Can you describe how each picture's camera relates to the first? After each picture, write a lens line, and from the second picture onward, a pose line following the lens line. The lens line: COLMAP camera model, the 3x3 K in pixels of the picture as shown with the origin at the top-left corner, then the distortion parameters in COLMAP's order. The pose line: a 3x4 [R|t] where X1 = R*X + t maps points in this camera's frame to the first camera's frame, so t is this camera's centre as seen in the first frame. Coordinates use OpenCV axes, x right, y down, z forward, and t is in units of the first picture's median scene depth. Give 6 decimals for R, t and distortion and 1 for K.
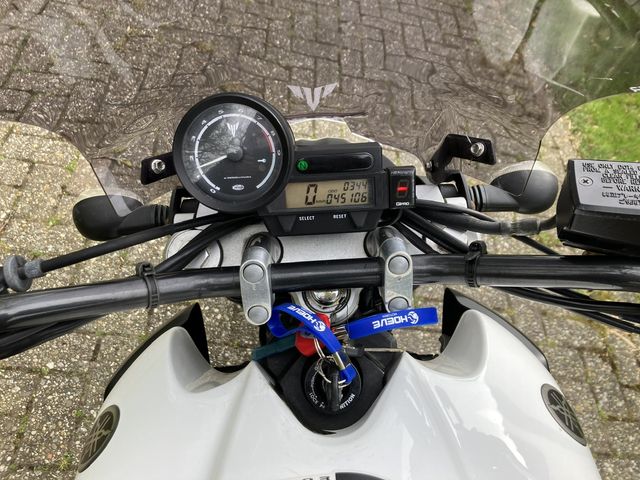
lens RADIAL K [[523.0, 0, 326.0], [0, 523.0, 228.7], [0, 0, 1]] dist [0.027214, -0.031597]
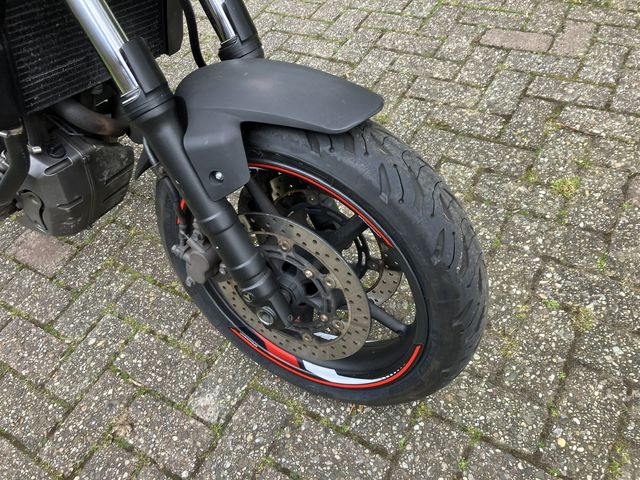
lens RADIAL K [[523.0, 0, 316.3], [0, 523.0, 238.1], [0, 0, 1]] dist [0.027214, -0.031597]
pose [[-0.531980, 0.541964, -0.650593, 0.395258], [-0.648063, 0.233919, 0.724773, -0.370634], [0.544987, 0.807191, 0.226787, 0.746066]]
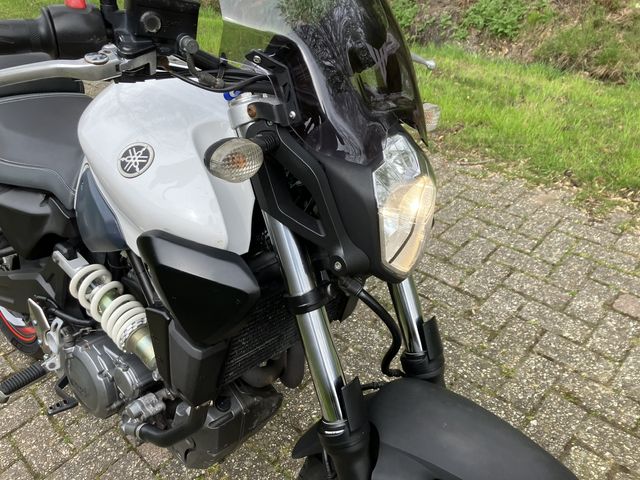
lens RADIAL K [[523.0, 0, 318.5], [0, 523.0, 237.3], [0, 0, 1]] dist [0.027214, -0.031597]
pose [[-0.691164, 0.248270, -0.678715, 0.408838], [-0.620211, 0.278329, 0.733397, -0.351727], [0.370987, 0.927844, -0.038391, 0.495046]]
